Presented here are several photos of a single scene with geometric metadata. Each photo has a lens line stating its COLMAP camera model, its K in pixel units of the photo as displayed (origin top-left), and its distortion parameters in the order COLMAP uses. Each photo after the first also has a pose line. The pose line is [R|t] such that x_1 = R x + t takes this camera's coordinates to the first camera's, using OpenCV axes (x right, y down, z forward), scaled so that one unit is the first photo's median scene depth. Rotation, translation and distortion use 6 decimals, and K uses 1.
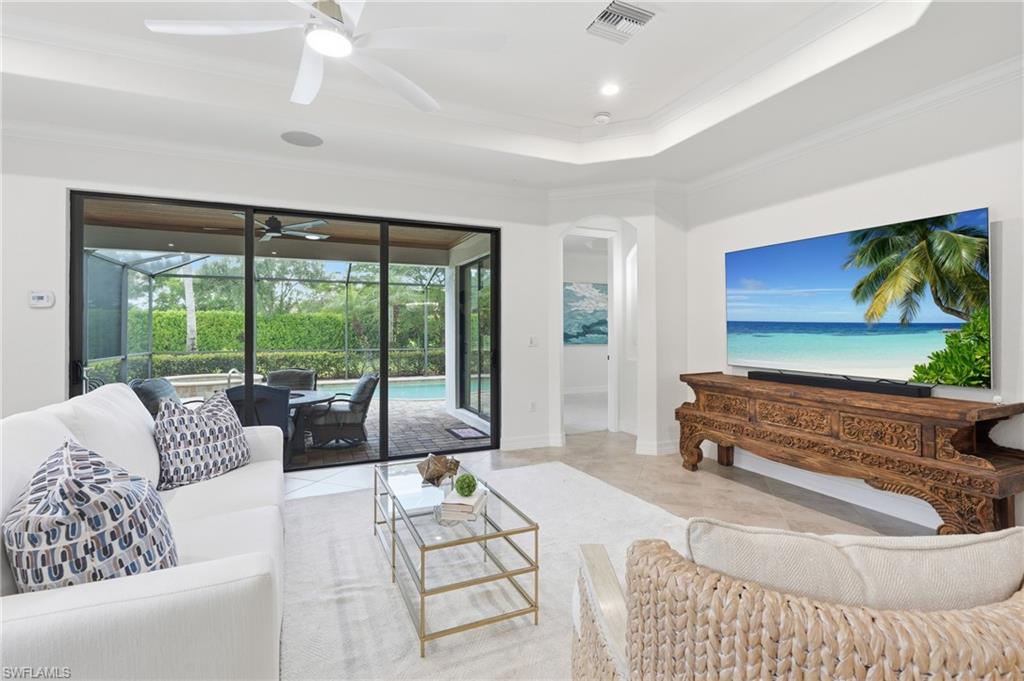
lens RADIAL K [[498.8, 0, 490.4], [0, 498.8, 332.3], [0, 0, 1]] dist [-0.000179, 0.000047]
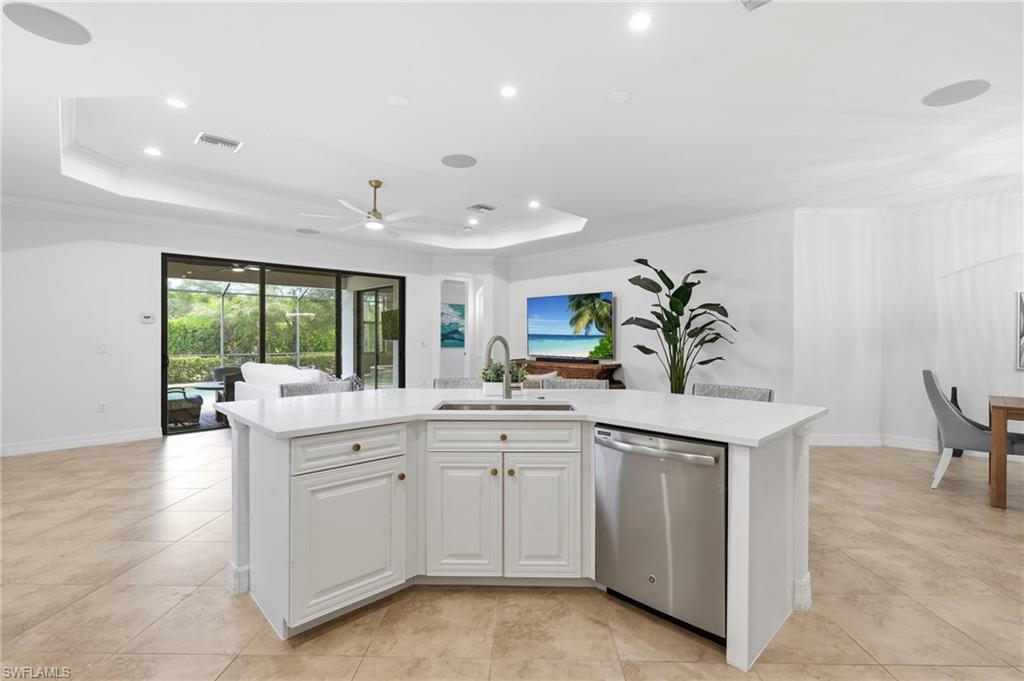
lens RADIAL K [[444.0, 0, 512.0], [0, 444.0, 340.5], [0, 0, 1]] dist [-0.000067, -0.000155]
pose [[0.932627, 0.000758, 0.360841, -0.299824], [-0.002165, 0.999992, 0.003495, 0.001416], [-0.360835, -0.004041, 0.932621, -0.857327]]
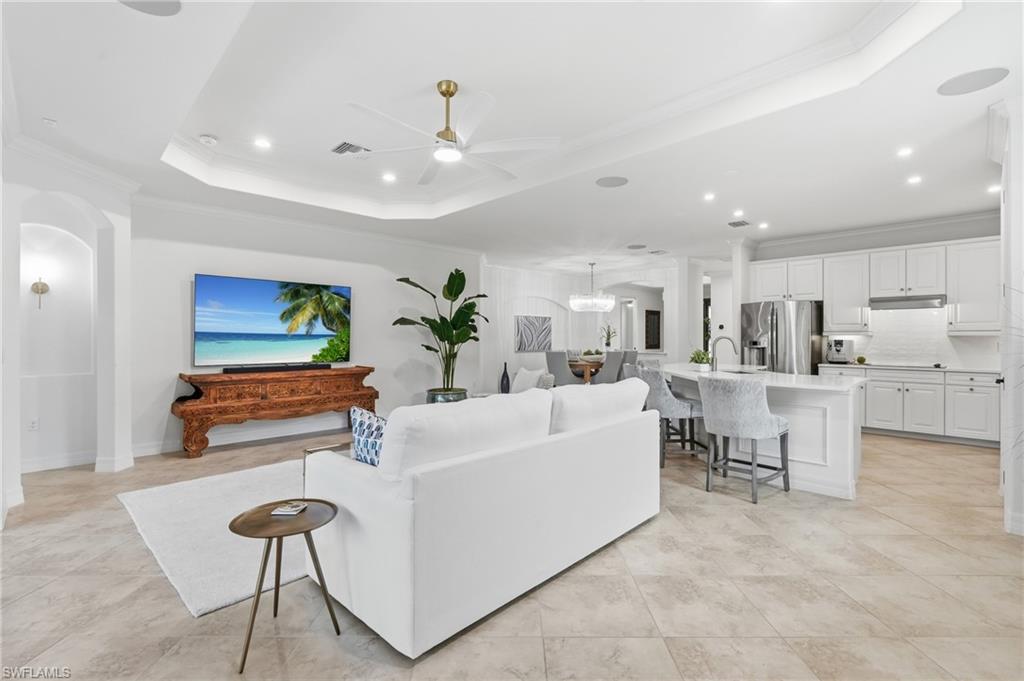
lens RADIAL K [[470.5, 0, 507.2], [0, 470.5, 334.5], [0, 0, 1]] dist [0.002708, 0.000458]
pose [[-0.355492, 0.004054, 0.934670, -1.089038], [0.009009, 0.999959, -0.000910, -0.007686], [-0.934636, 0.008097, -0.355514, 0.838182]]
